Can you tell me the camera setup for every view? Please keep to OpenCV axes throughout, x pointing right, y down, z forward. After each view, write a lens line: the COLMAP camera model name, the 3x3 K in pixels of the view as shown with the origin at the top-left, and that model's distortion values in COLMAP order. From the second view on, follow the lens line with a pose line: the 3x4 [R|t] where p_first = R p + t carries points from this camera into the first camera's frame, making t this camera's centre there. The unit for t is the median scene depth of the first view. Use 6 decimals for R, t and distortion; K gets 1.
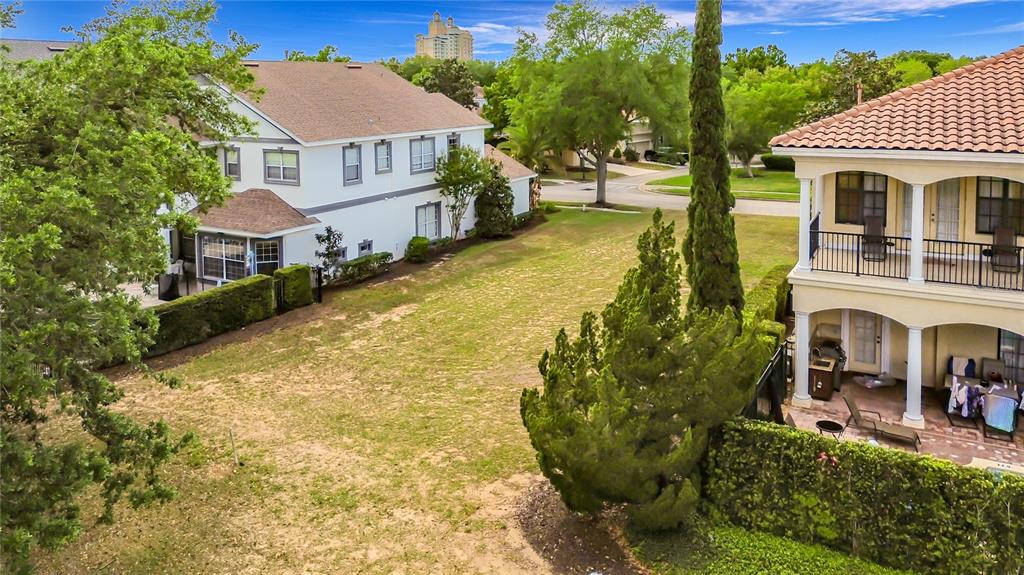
lens RADIAL K [[752.8, 0, 506.4], [0, 752.8, 296.4], [0, 0, 1]] dist [0.079106, -0.085823]
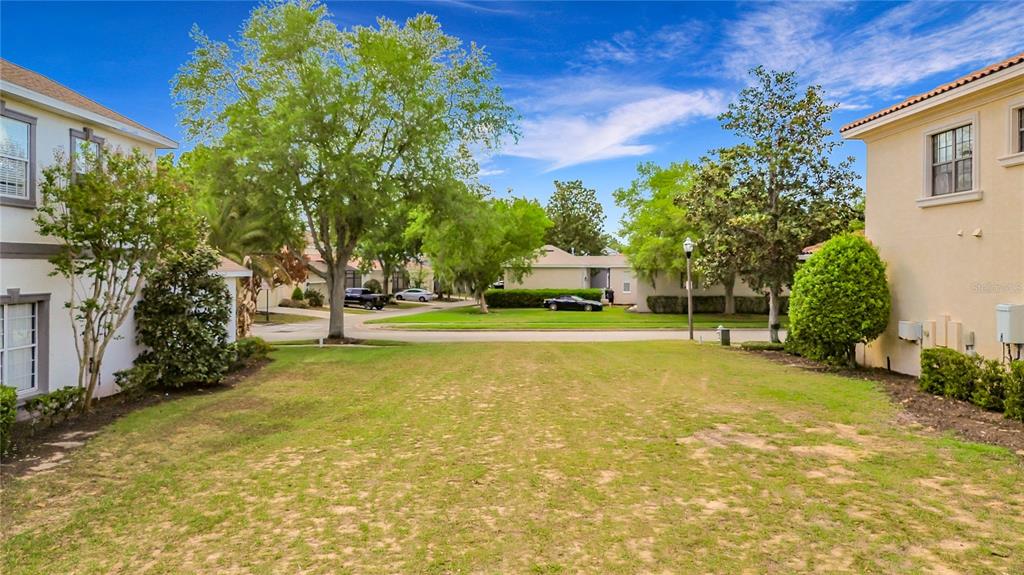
lens RADIAL K [[752.8, 0, 506.4], [0, 752.8, 296.4], [0, 0, 1]] dist [0.079106, -0.085823]
pose [[0.874740, -0.008774, 0.484513, -0.071980], [0.123604, 0.970804, -0.205575, -0.018181], [-0.468564, 0.239712, 0.850286, 0.564421]]
